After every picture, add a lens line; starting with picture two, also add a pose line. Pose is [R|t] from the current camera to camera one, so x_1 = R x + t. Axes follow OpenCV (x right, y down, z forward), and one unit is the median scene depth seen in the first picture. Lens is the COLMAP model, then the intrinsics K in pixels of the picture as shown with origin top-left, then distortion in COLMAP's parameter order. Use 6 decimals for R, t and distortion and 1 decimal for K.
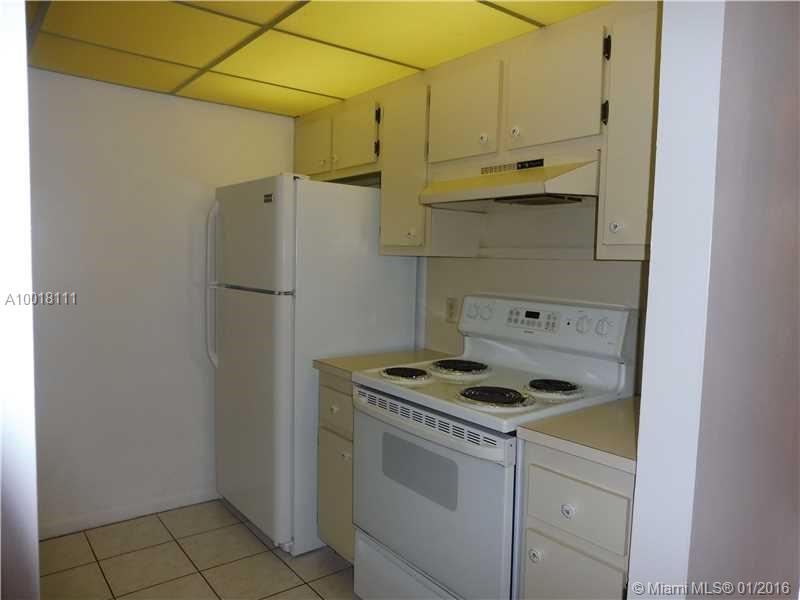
lens RADIAL K [[573.3, 0, 389.4], [0, 573.3, 300.3], [0, 0, 1]] dist [-0.028319, -0.001854]
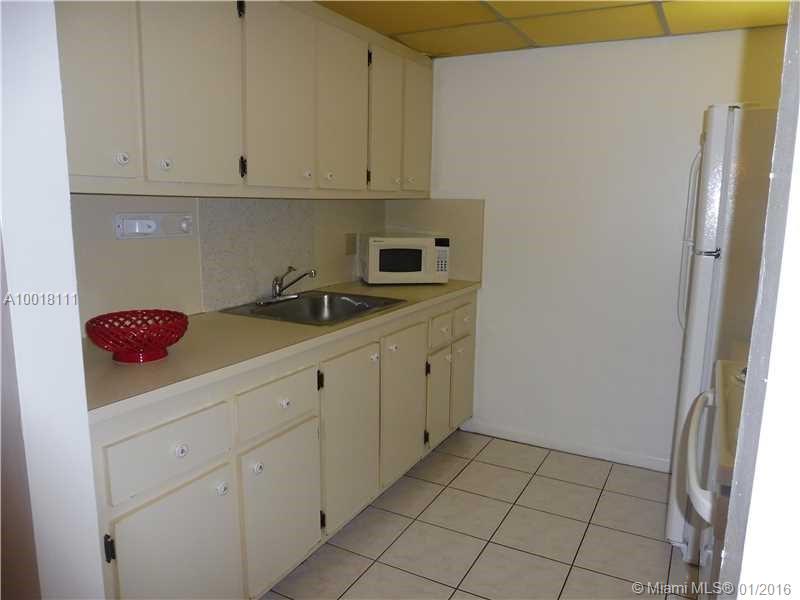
lens RADIAL K [[571.0, 0, 400.0], [0, 571.0, 300.0], [0, 0, 1]] dist [-0.045900, 0.003943]
pose [[0.416337, 0.135410, -0.899070, 0.414609], [-0.078355, 0.990512, 0.112898, -0.002719], [0.905828, 0.023443, 0.422997, 0.286516]]
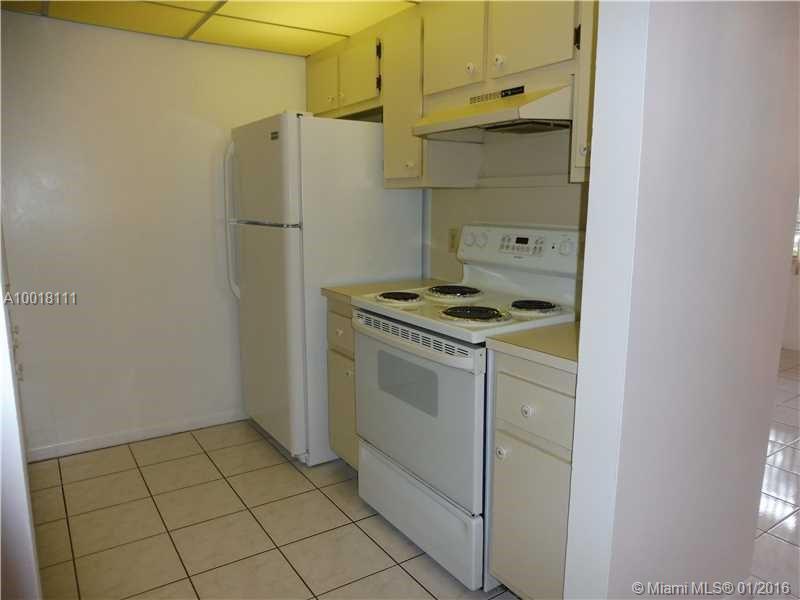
lens RADIAL K [[575.3, 0, 392.5], [0, 575.3, 301.9], [0, 0, 1]] dist [-0.054163, 0.021126]
pose [[0.996896, -0.008003, -0.078316, 0.094391], [0.015477, 0.995328, 0.095298, 0.032870], [0.077188, -0.096214, 0.992363, -0.065459]]
